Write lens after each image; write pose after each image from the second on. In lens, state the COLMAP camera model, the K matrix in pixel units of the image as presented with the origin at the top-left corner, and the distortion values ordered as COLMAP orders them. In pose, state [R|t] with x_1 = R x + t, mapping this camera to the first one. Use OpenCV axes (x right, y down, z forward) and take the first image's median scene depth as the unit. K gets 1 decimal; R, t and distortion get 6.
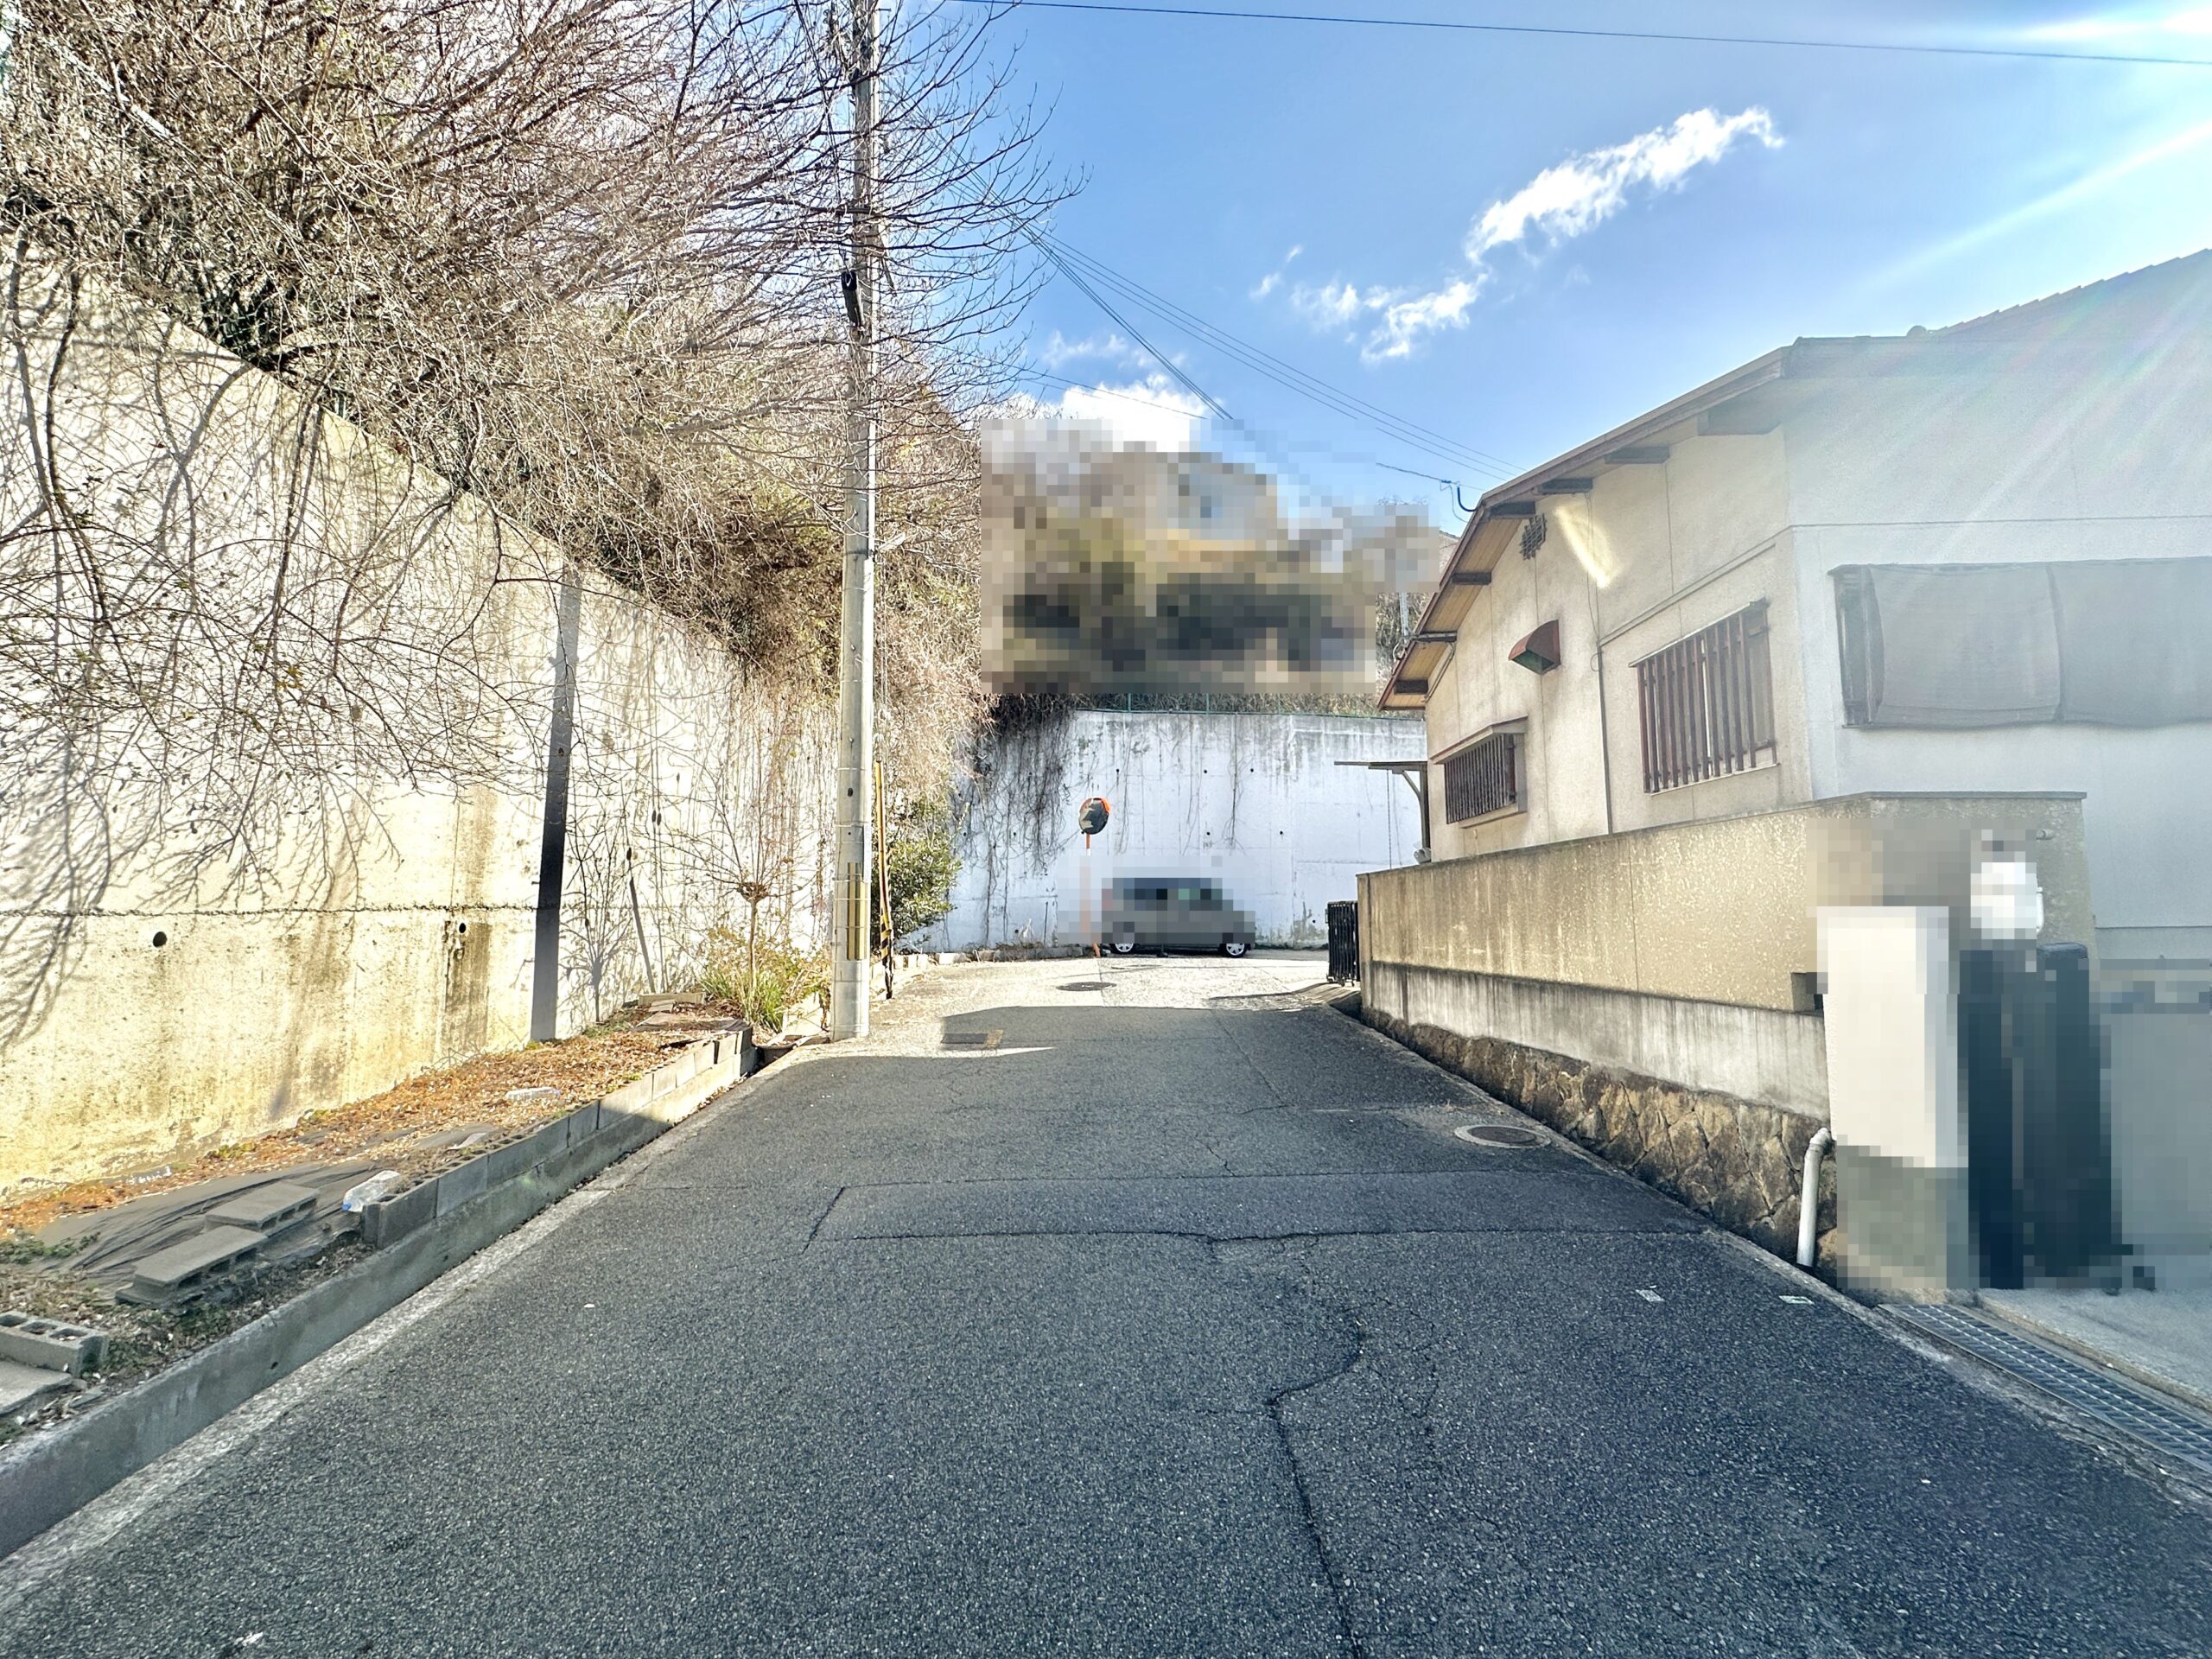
lens RADIAL K [[1023.4, 0, 1106.0], [0, 1023.4, 829.5], [0, 0, 1]] dist [0.001549, 0.000404]
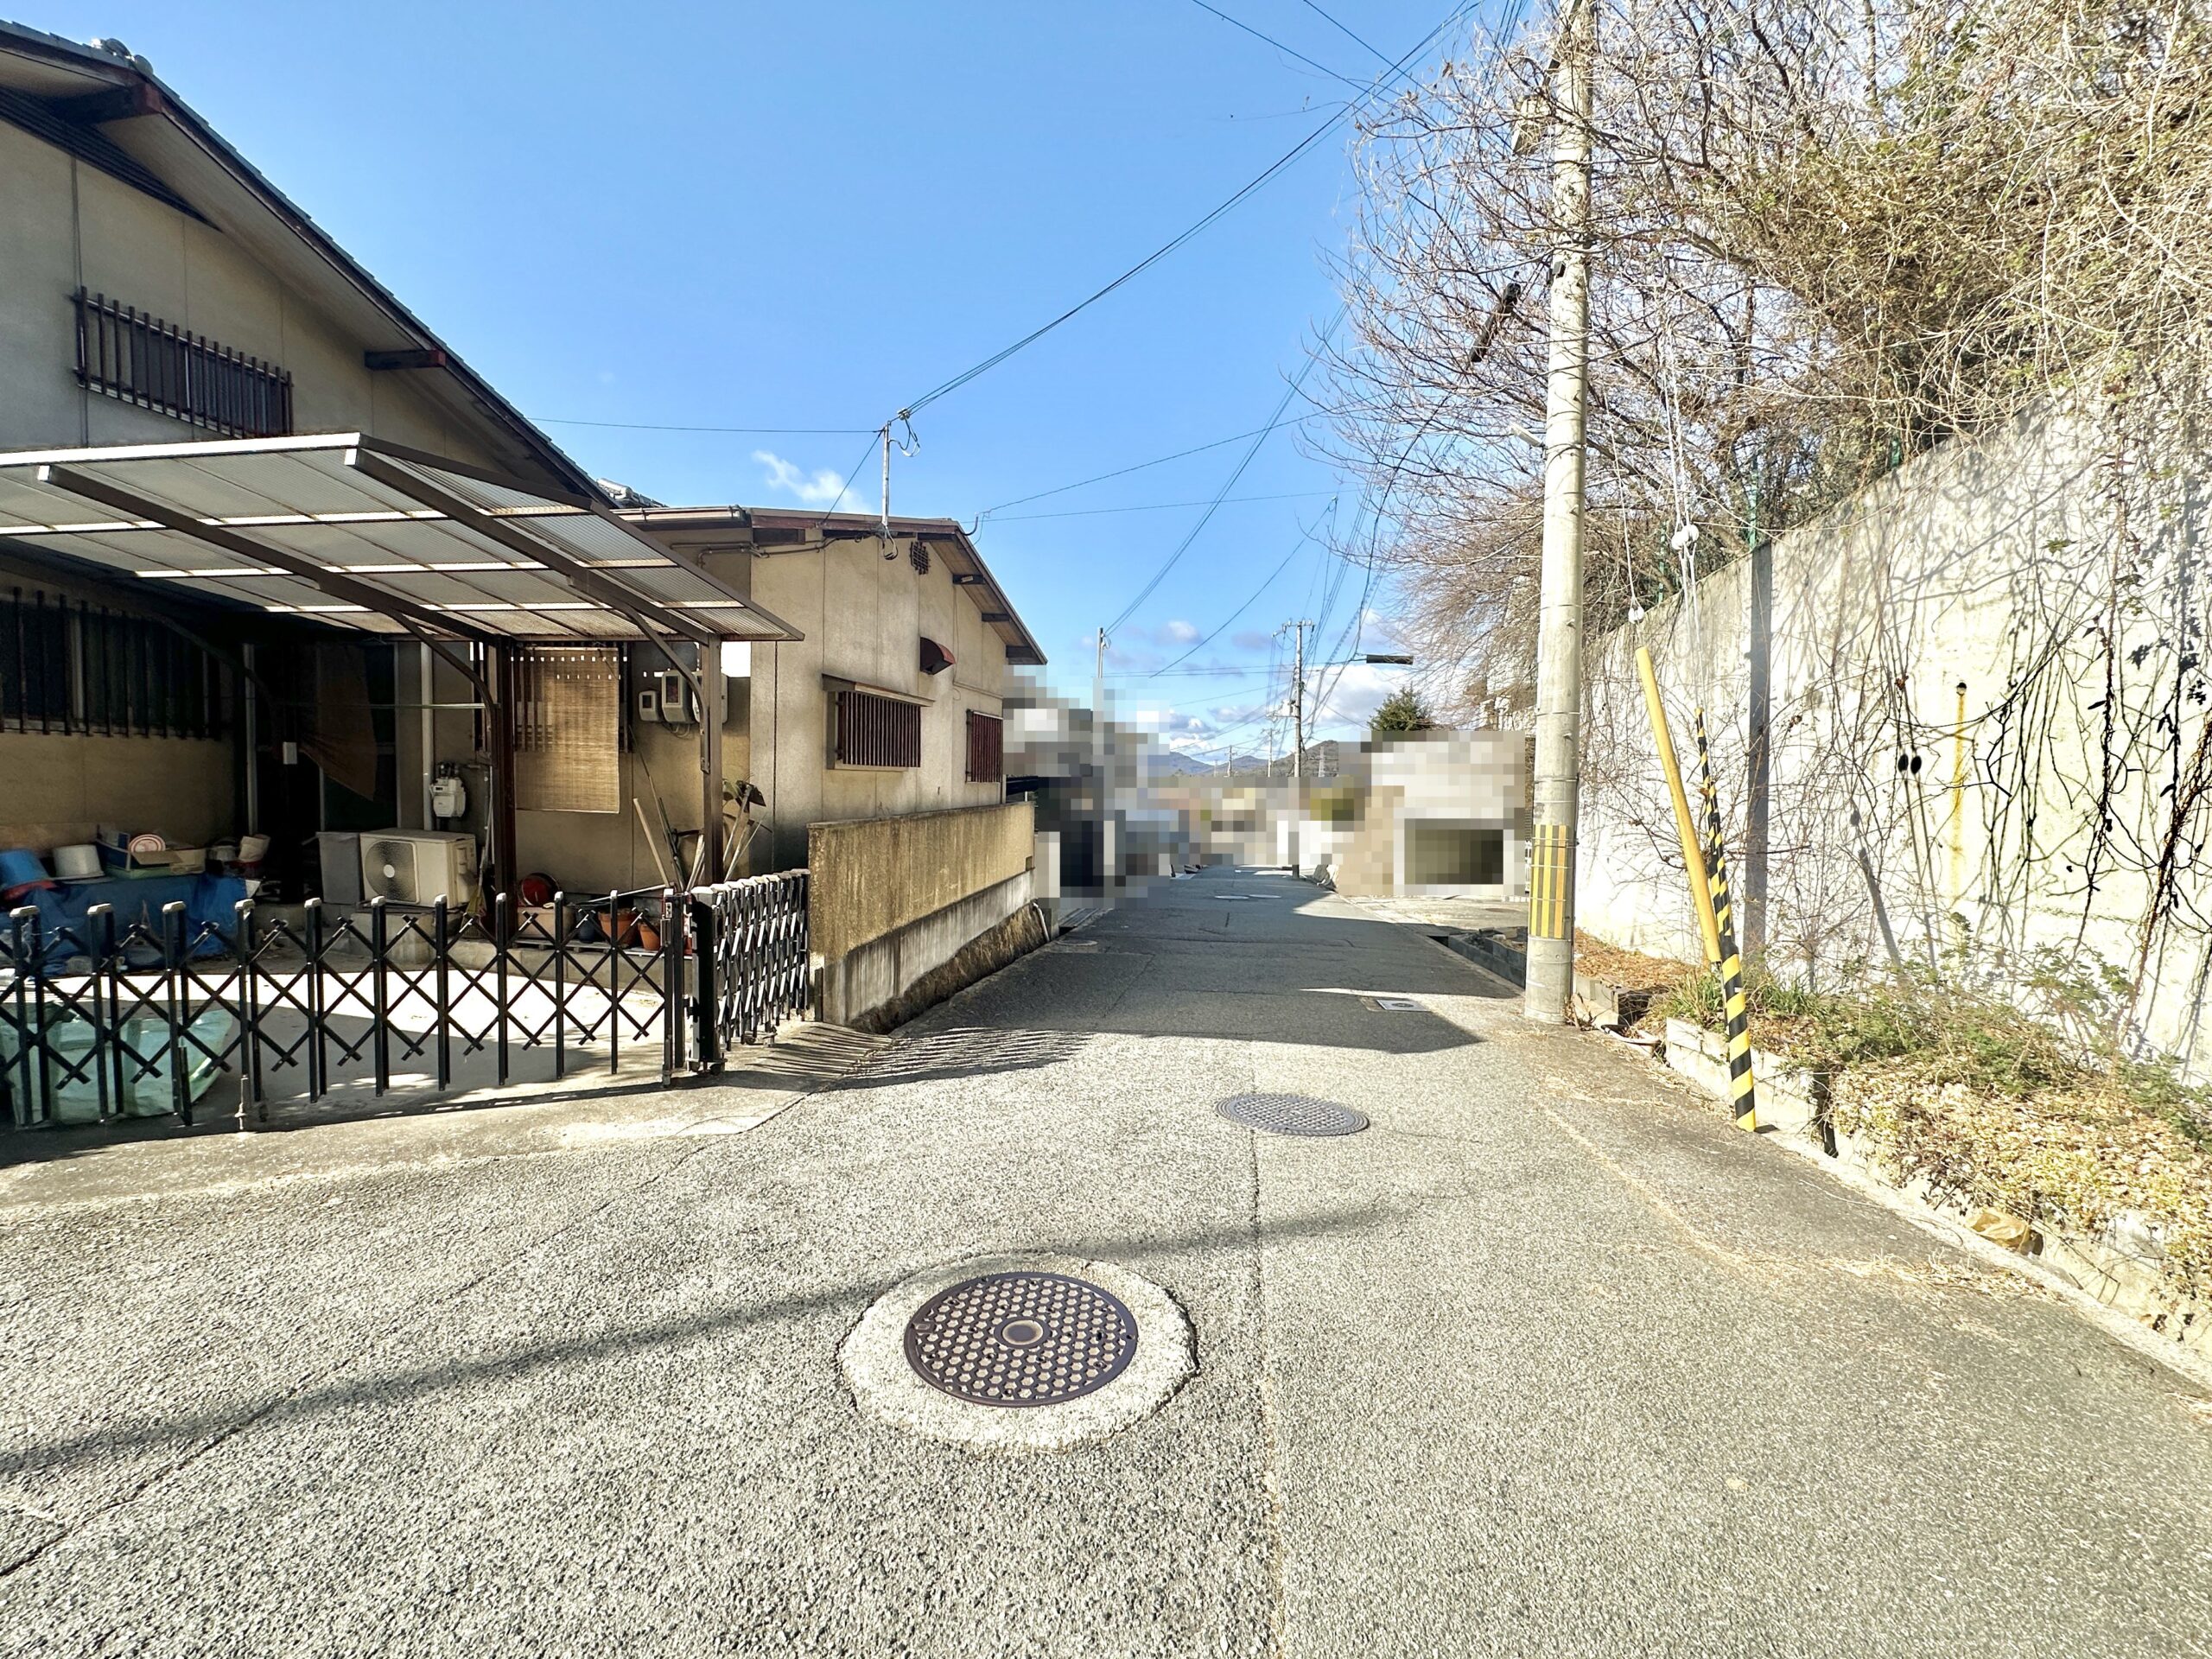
lens RADIAL K [[879.4, 0, 1106.0], [0, 879.4, 829.5], [0, 0, 1]] dist [-0.000675, 0.000202]
pose [[-0.984601, -0.020368, 0.173626, -0.004493], [-0.026630, 0.999073, -0.033815, 0.095626], [-0.172776, -0.037918, -0.984231, 2.380923]]
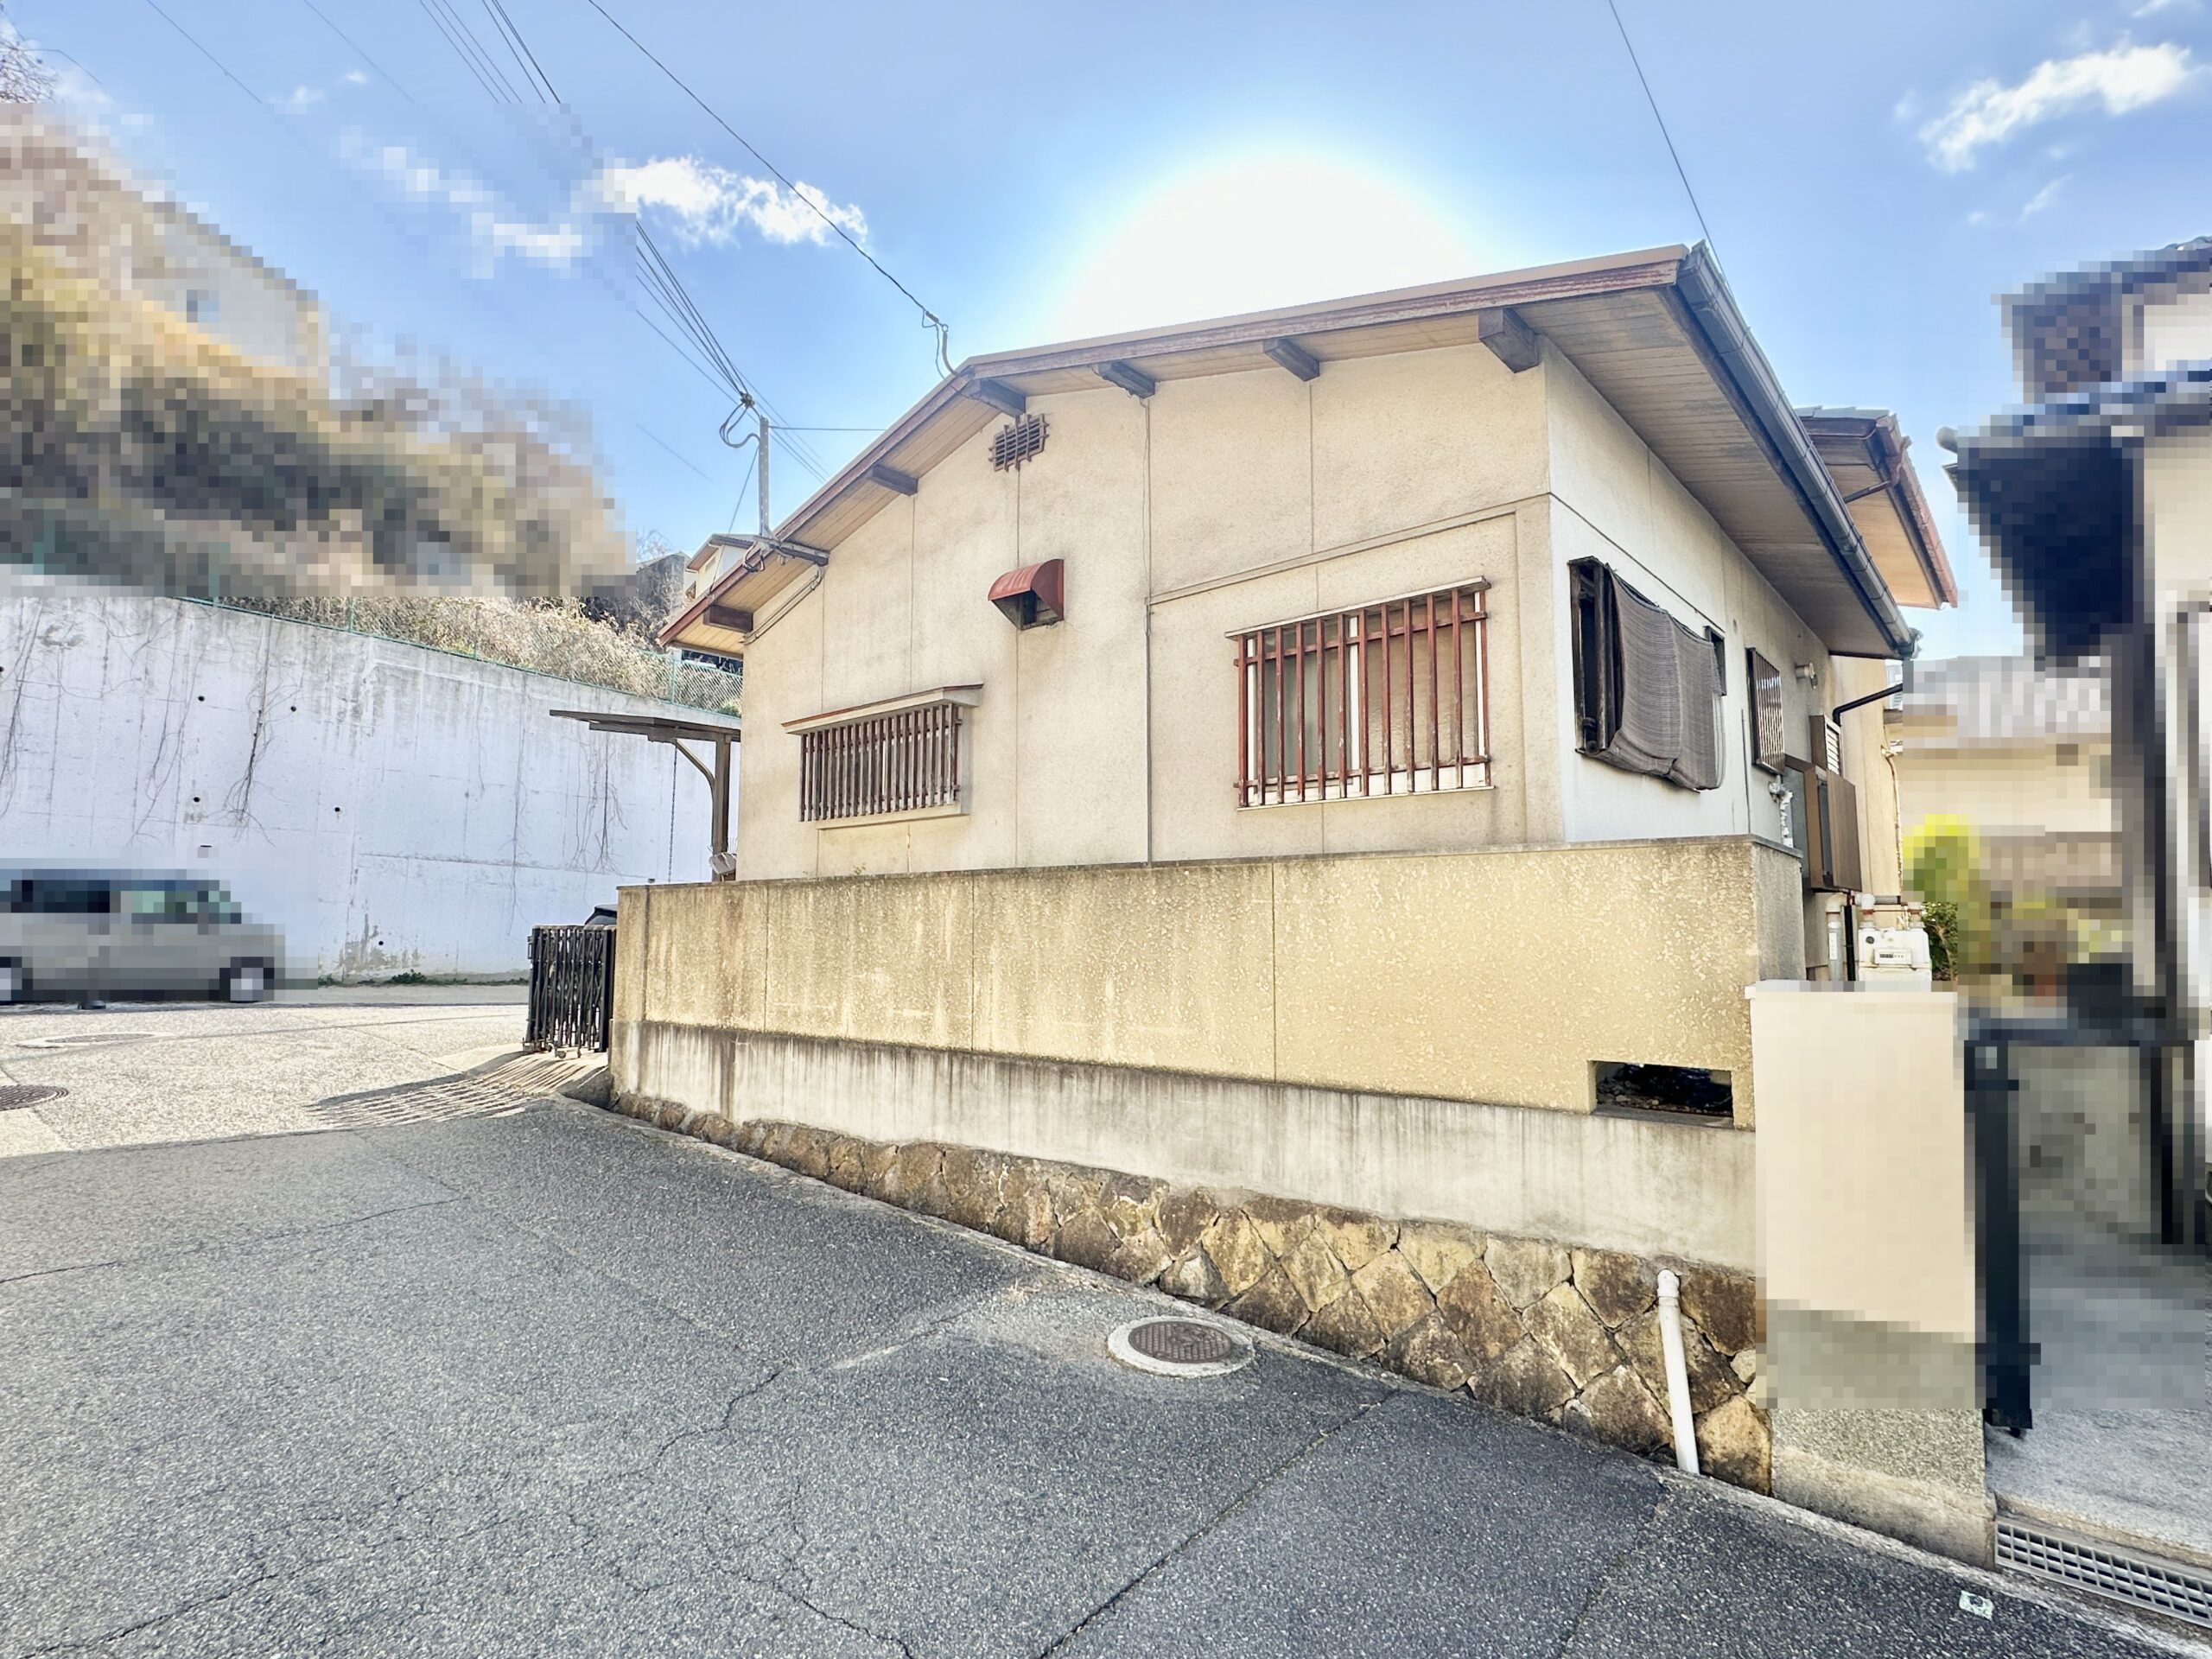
lens RADIAL K [[1090.3, 0, 1106.0], [0, 1090.3, 829.5], [0, 0, 1]] dist [-0.001080, 0.000173]
pose [[0.647296, 0.078442, 0.758192, -0.130975], [-0.075639, 0.996391, -0.038510, 0.018597], [-0.758476, -0.032421, 0.650893, 0.514984]]
